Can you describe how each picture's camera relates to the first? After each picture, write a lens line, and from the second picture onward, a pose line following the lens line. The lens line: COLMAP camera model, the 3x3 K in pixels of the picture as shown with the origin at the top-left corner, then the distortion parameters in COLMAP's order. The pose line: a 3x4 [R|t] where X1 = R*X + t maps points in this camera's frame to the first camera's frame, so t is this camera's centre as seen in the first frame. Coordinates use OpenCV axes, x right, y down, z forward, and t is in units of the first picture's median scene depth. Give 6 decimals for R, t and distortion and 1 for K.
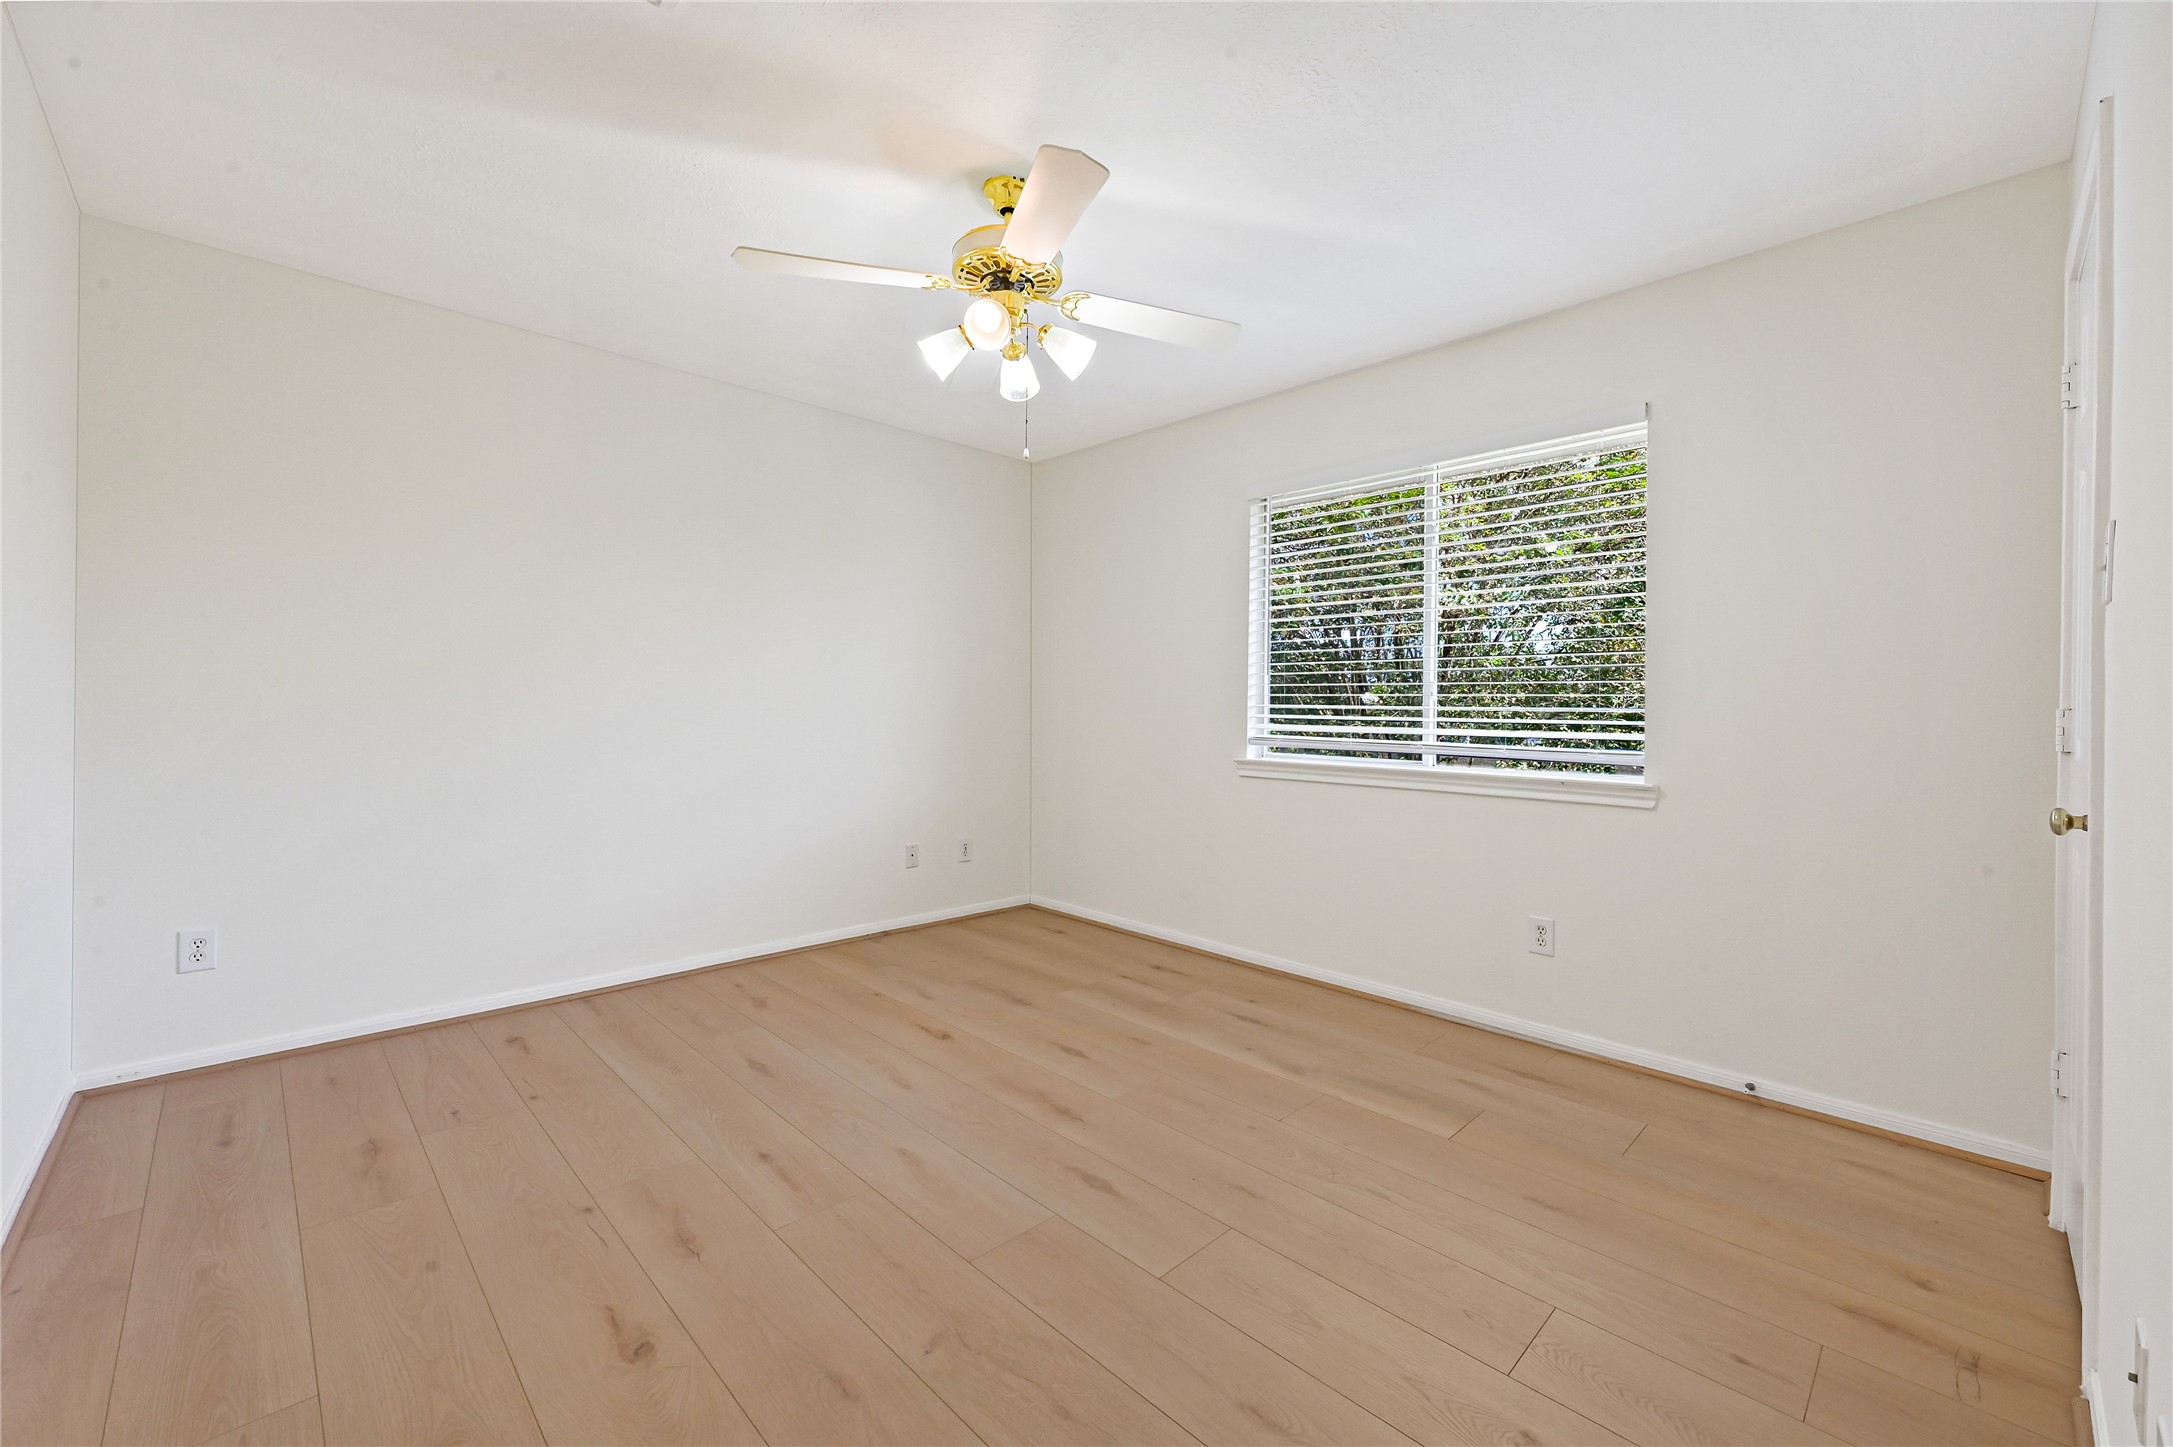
lens RADIAL K [[861.8, 0, 1089.4], [0, 861.8, 710.9], [0, 0, 1]] dist [-0.001516, -0.000410]
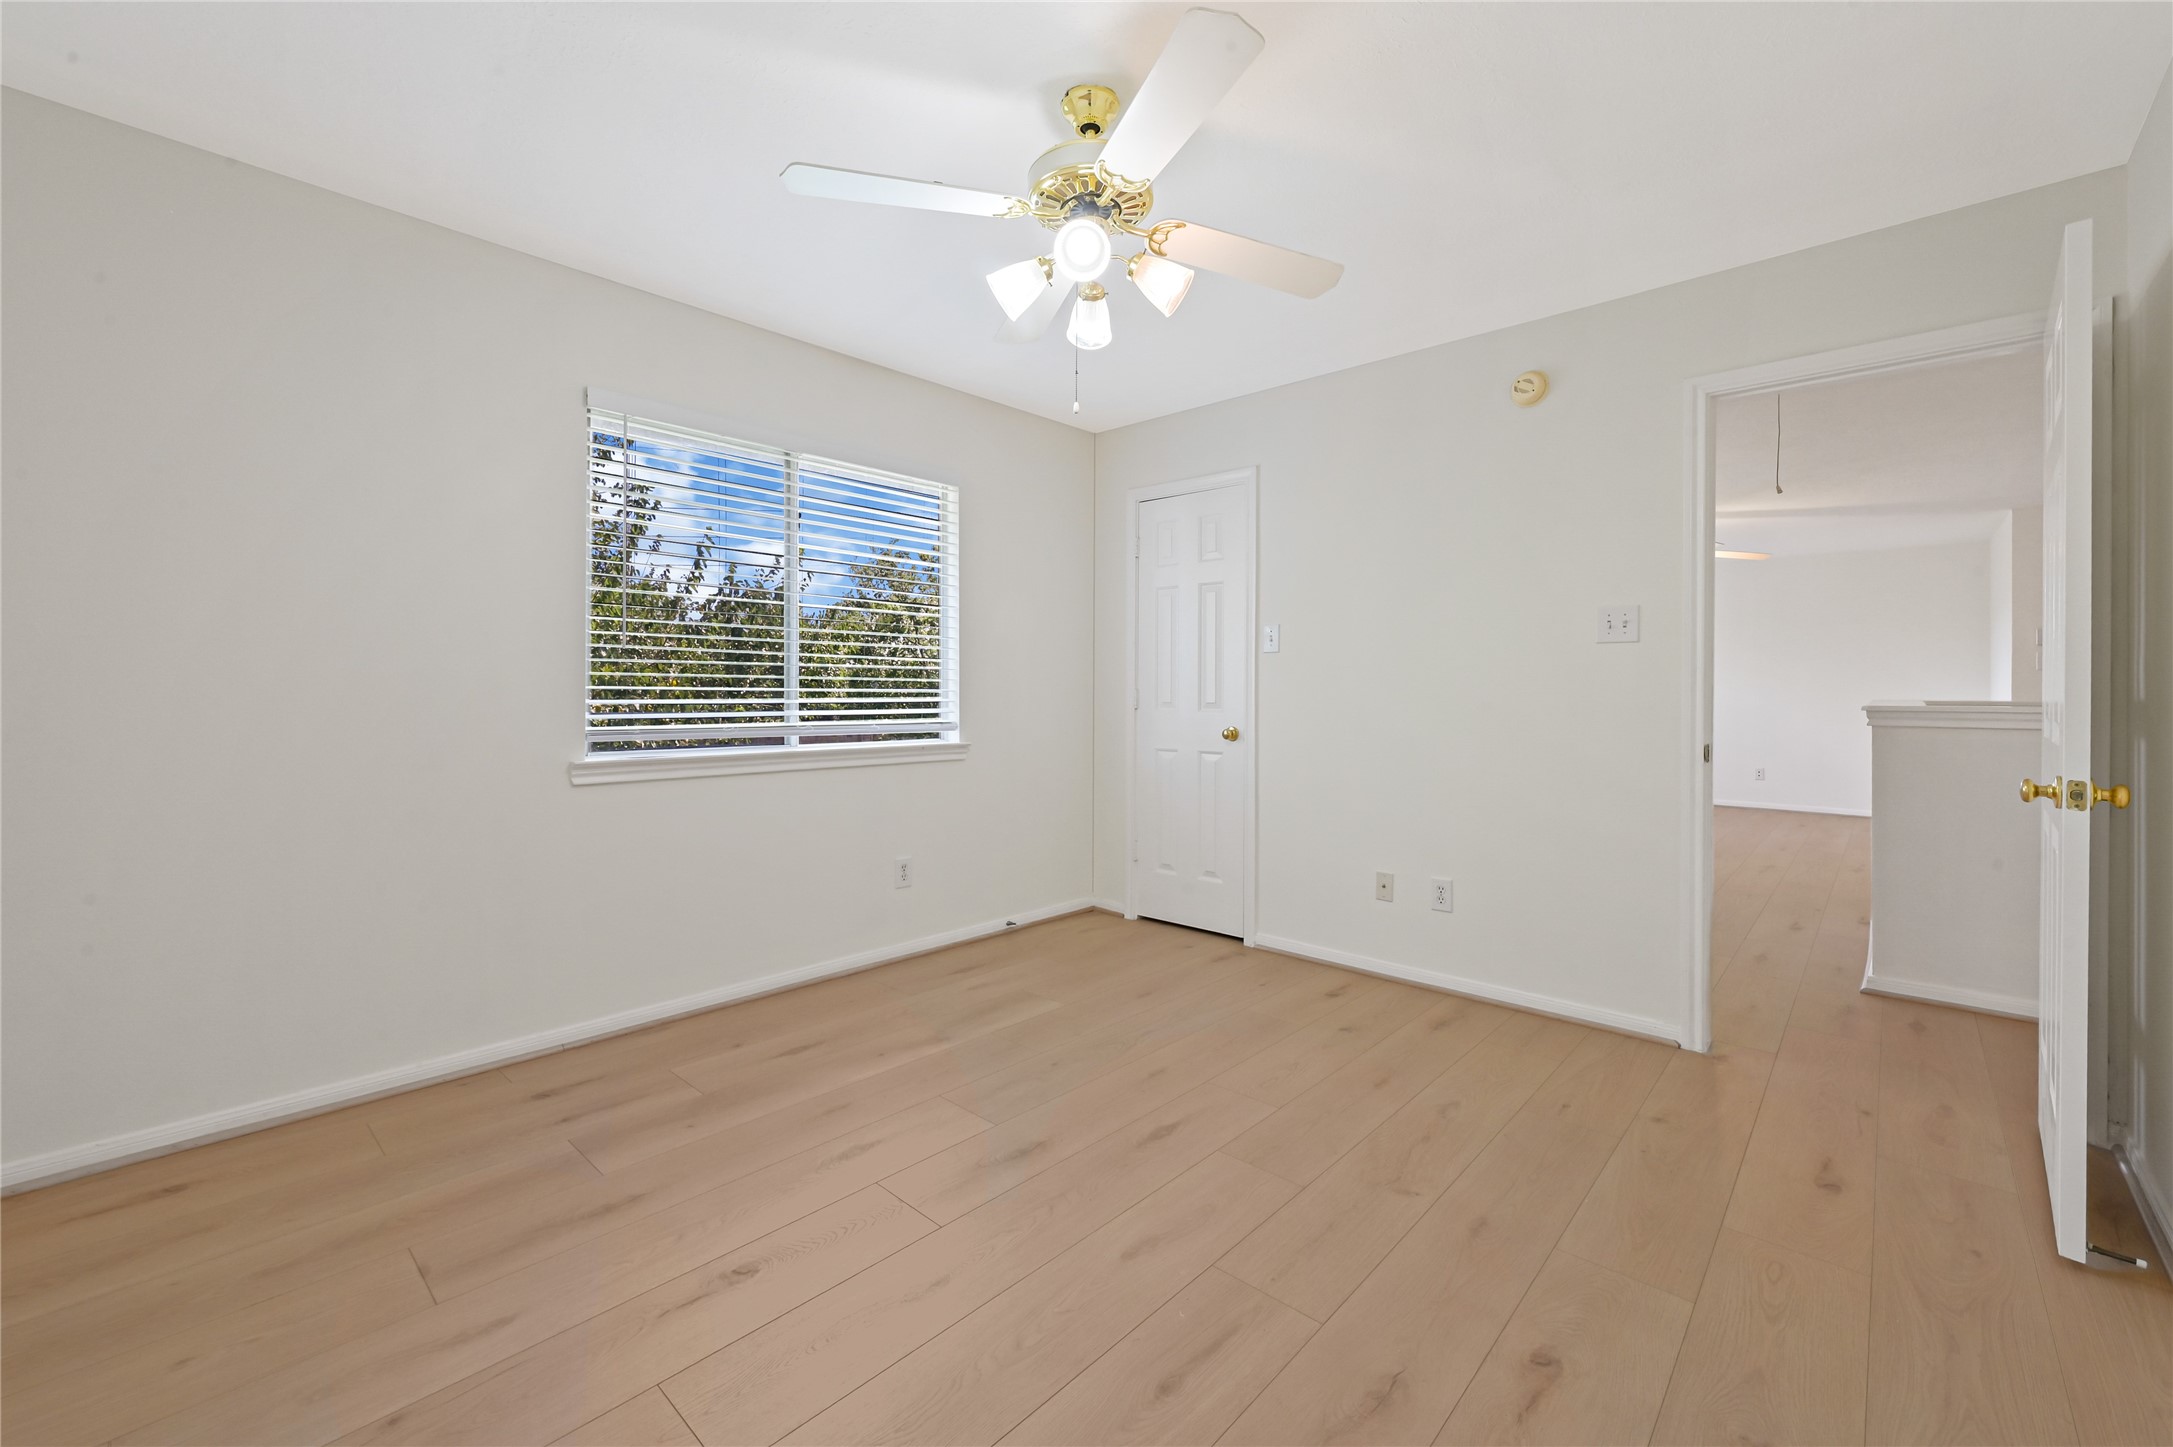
lens RADIAL K [[861.8, 0, 1102.8], [0, 861.8, 683.3], [0, 0, 1]] dist [-0.001516, -0.000410]
pose [[-0.046932, 0.001331, 0.998897, -0.816893], [0.002155, 0.999997, -0.001232, -0.012233], [-0.998896, 0.002095, -0.046934, 0.856920]]
